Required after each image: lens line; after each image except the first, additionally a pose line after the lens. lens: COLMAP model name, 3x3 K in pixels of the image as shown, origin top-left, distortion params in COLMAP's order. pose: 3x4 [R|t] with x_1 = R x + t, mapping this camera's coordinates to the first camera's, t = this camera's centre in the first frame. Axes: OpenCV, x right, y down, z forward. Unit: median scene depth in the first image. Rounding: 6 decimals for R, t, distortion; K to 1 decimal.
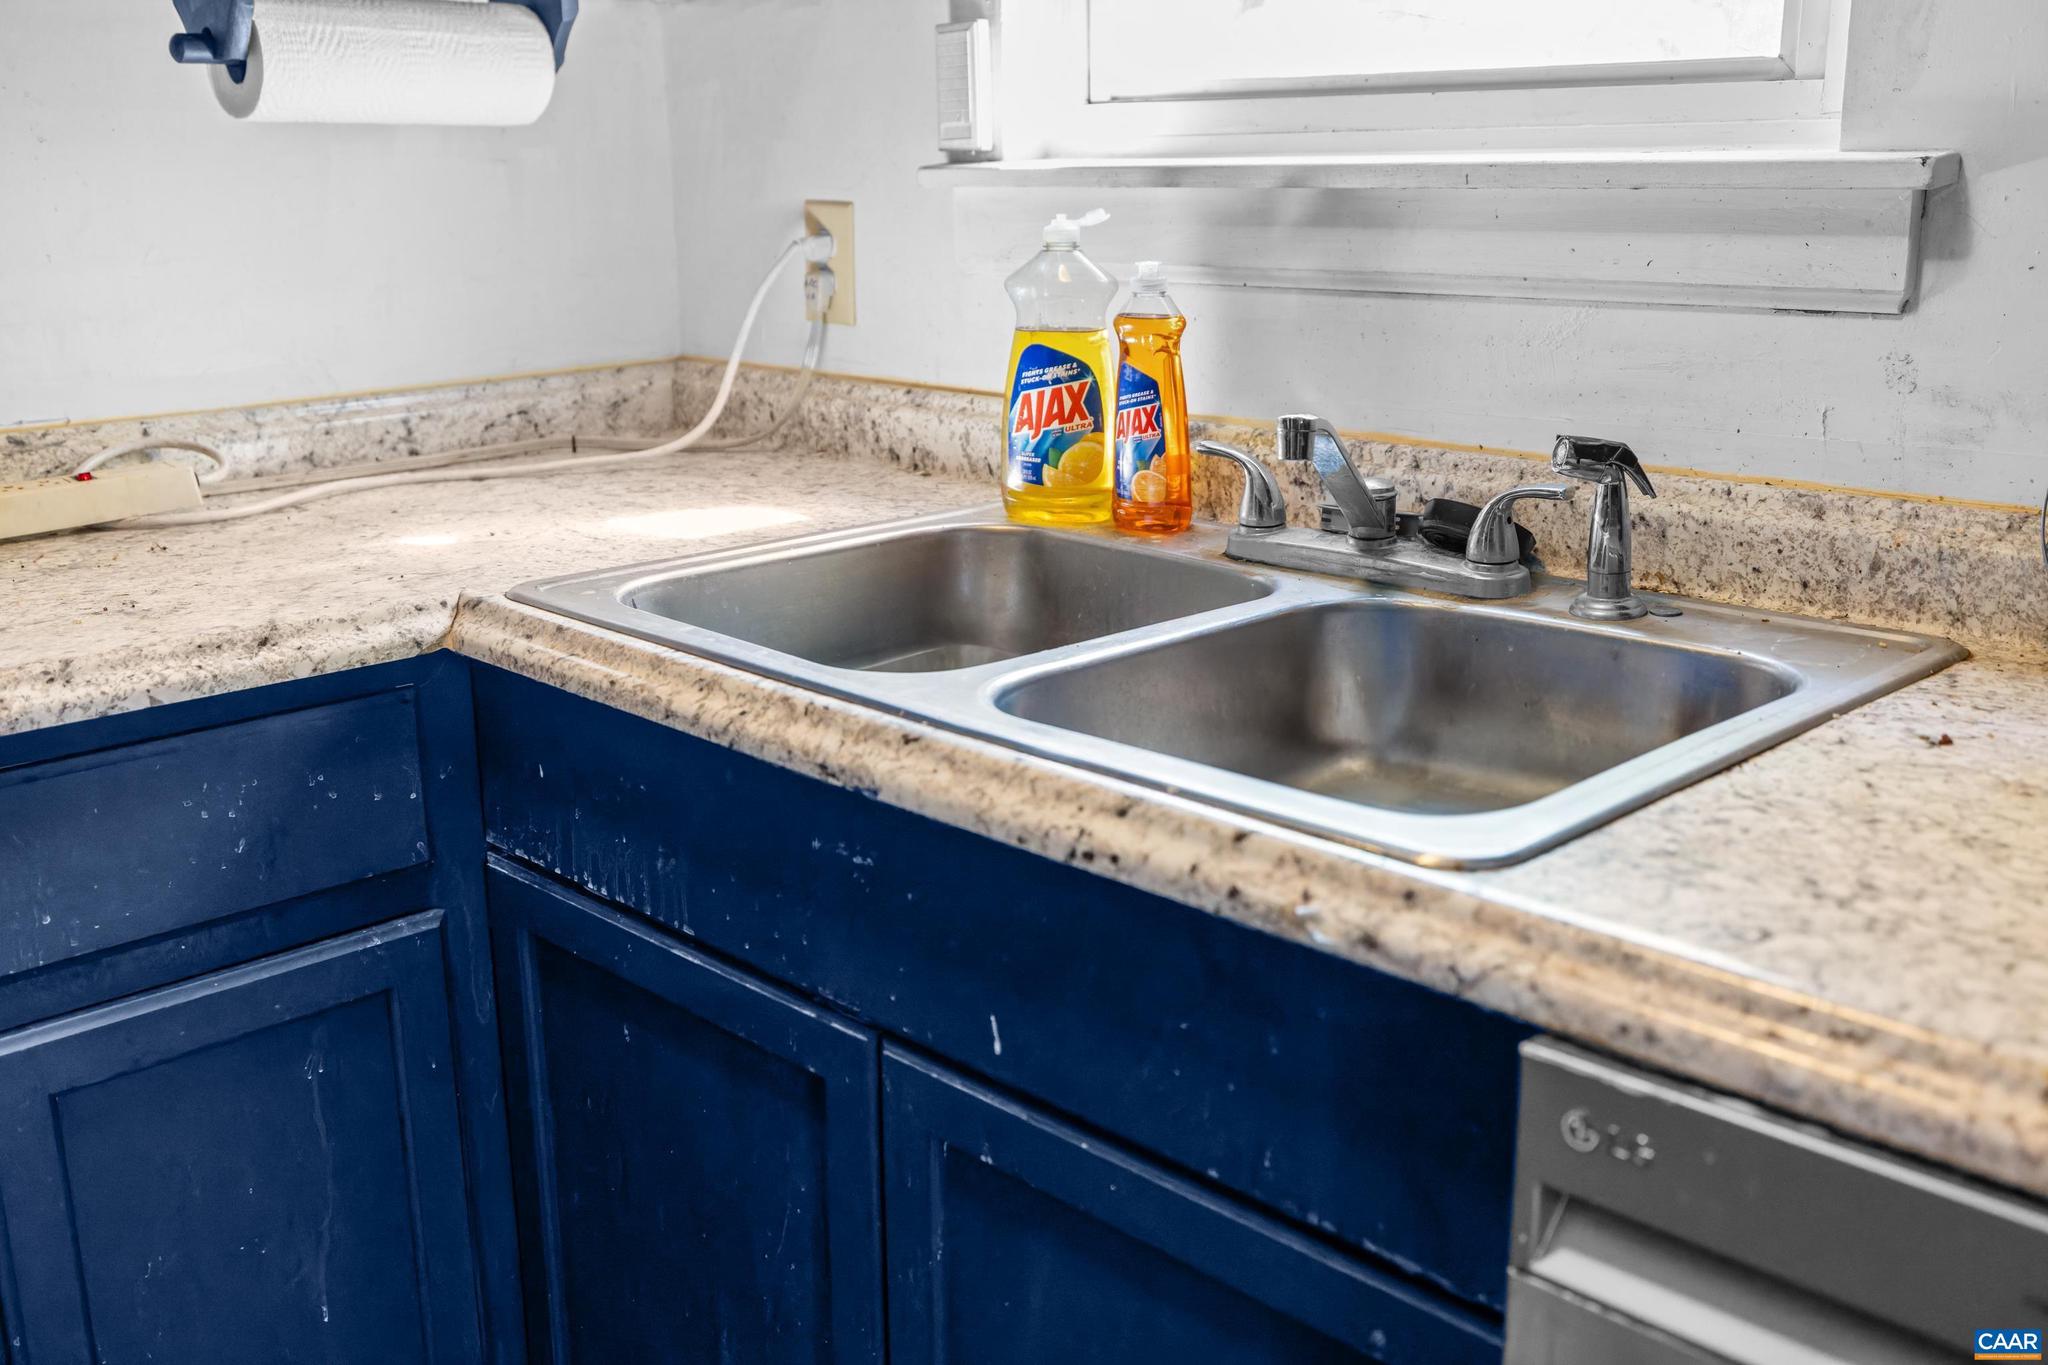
lens RADIAL K [[2019.6, 0, 1024.0], [0, 2019.6, 682.5], [0, 0, 1]] dist [-0.006724, -0.002286]
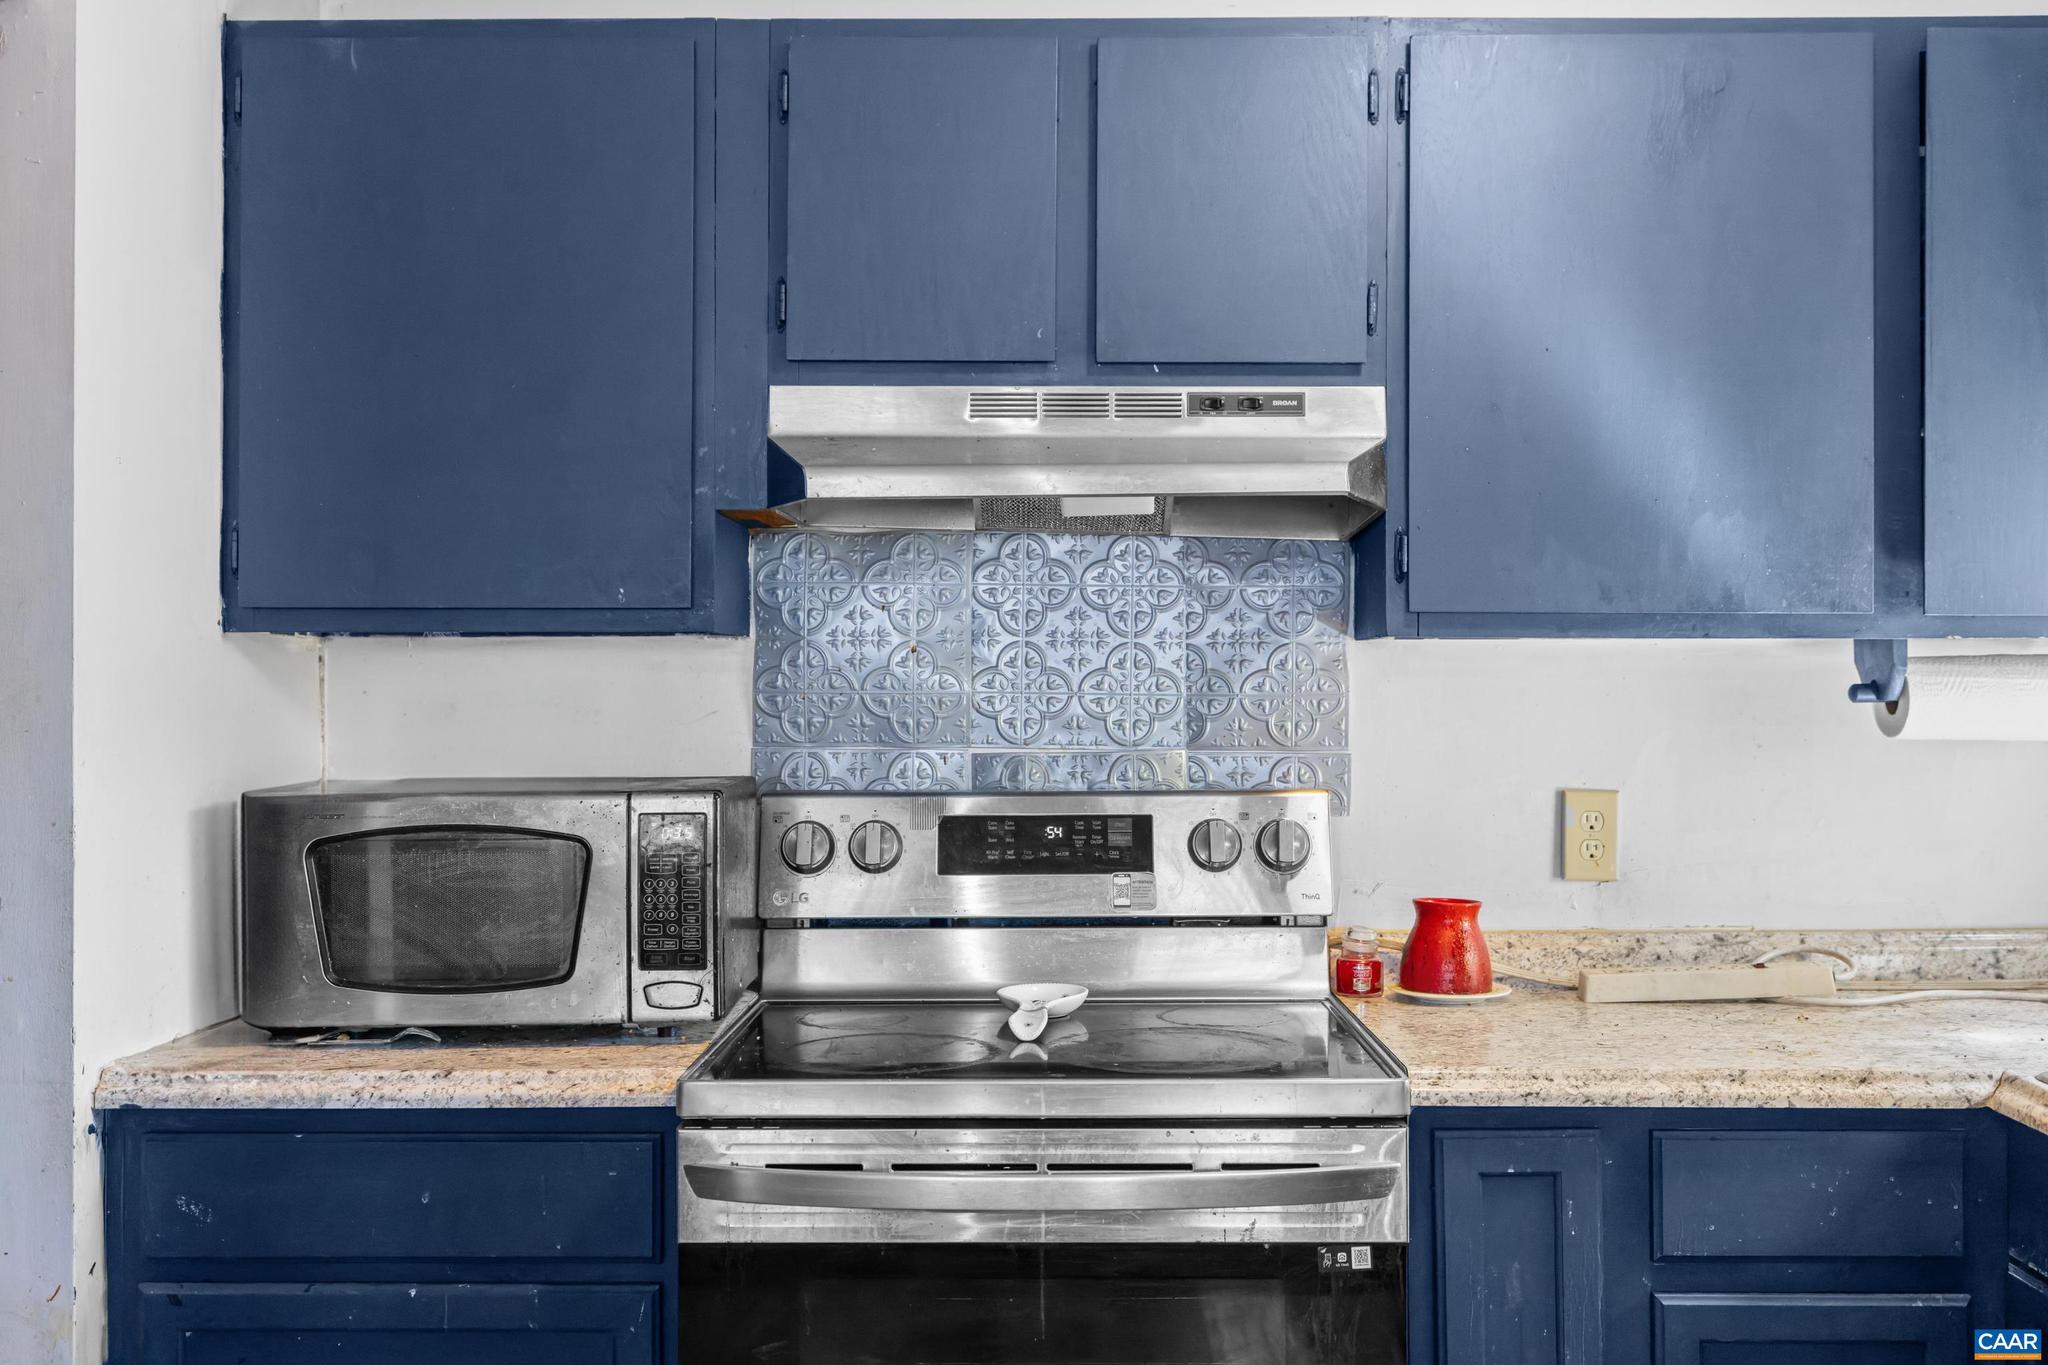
lens RADIAL K [[2019.6, 0, 1024.0], [0, 2019.6, 682.5], [0, 0, 1]] dist [-0.006724, -0.002286]
pose [[0.713412, 0.010163, -0.700671, 0.199532], [-0.185669, 0.966900, -0.175021, 0.060094], [0.675699, 0.254955, 0.691685, -0.476512]]
